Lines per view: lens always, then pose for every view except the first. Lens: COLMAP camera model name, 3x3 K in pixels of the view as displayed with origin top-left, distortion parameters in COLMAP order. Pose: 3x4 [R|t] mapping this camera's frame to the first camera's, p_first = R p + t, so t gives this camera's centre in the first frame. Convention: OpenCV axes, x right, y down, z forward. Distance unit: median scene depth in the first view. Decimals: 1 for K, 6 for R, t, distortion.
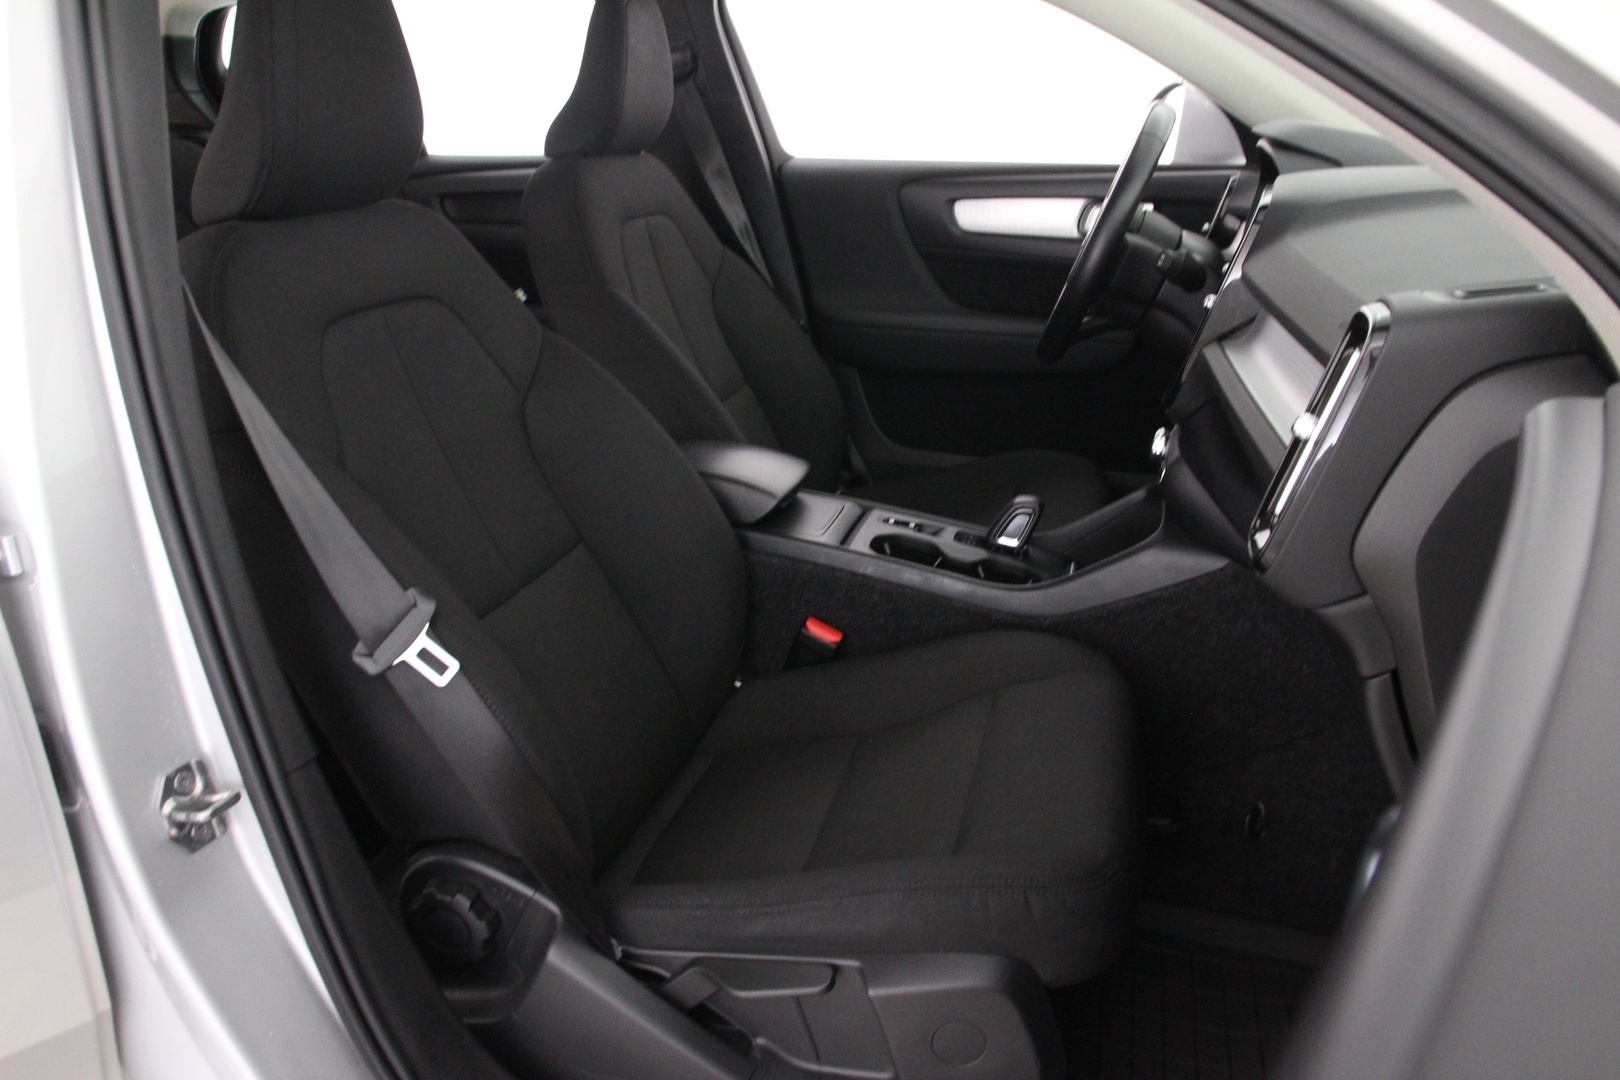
lens RADIAL K [[1262.8, 0, 818.3], [0, 1262.8, 540.5], [0, 0, 1]] dist [-0.158693, 0.137027]
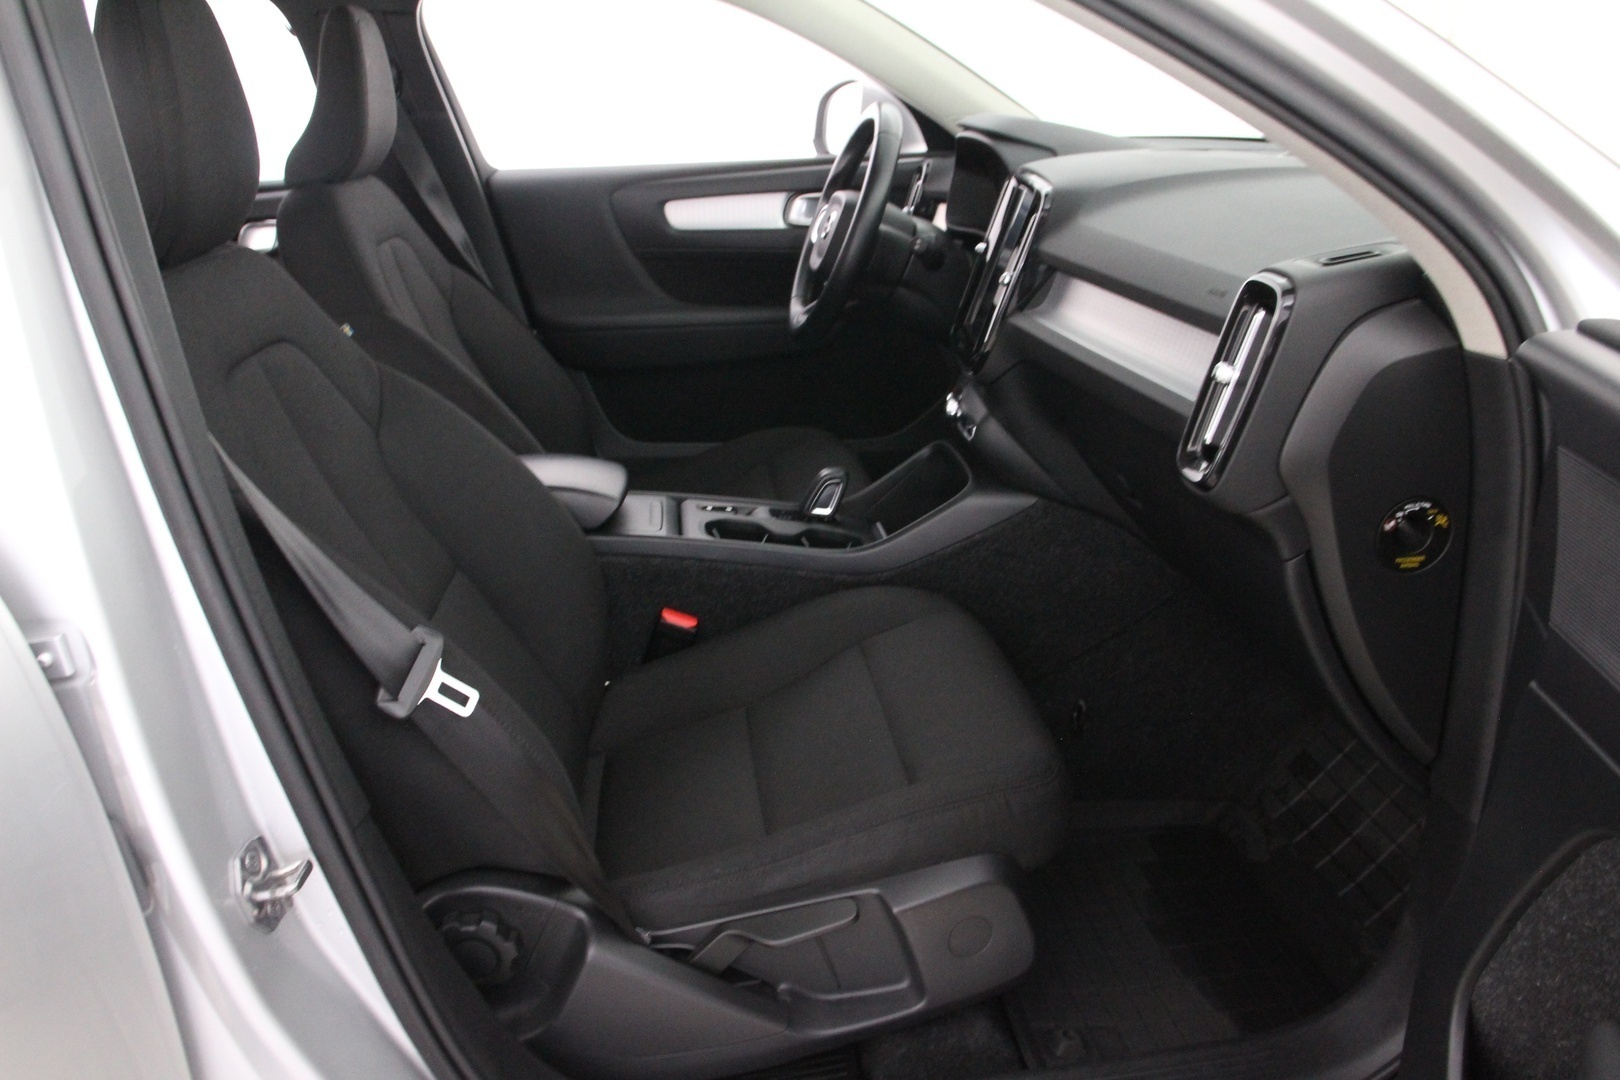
lens RADIAL K [[1262.8, 0, 818.3], [0, 1262.8, 540.5], [0, 0, 1]] dist [-0.158693, 0.137027]
pose [[0.931314, -0.145743, 0.333788, -0.249222], [0.142527, 0.989198, 0.034245, -0.013385], [-0.335173, 0.015681, 0.942026, -0.038330]]
